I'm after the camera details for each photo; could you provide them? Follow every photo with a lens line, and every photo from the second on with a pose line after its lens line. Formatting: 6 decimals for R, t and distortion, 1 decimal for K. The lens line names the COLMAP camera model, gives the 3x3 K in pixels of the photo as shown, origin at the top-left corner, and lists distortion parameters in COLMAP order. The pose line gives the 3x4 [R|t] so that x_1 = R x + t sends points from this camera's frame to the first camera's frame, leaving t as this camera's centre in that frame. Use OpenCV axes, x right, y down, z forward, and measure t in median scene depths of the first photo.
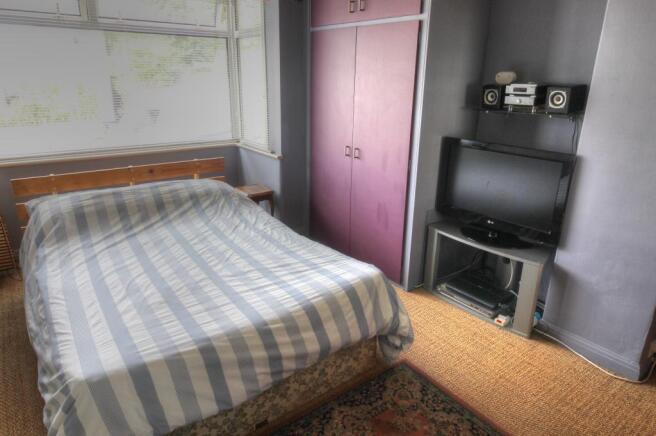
lens RADIAL K [[421.1, 0, 331.7], [0, 421.1, 209.3], [0, 0, 1]] dist [0.002913, -0.005292]
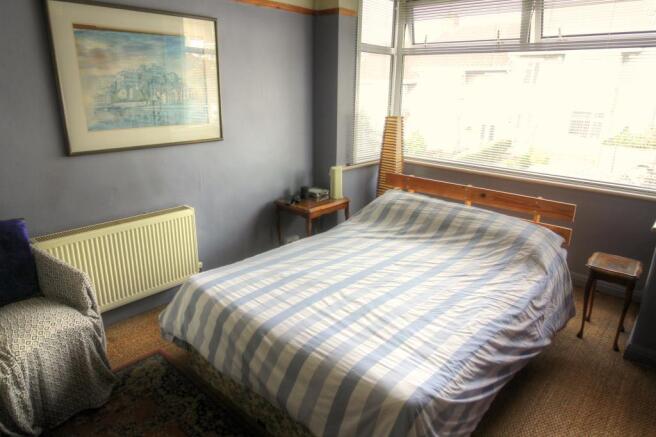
lens RADIAL K [[421.1, 0, 331.7], [0, 421.1, 209.8], [0, 0, 1]] dist [0.002913, -0.005292]
pose [[0.187076, 0.265760, -0.945714, 0.561666], [-0.316697, 0.927625, 0.198029, -0.189170], [0.929895, 0.262458, 0.257702, 0.599960]]
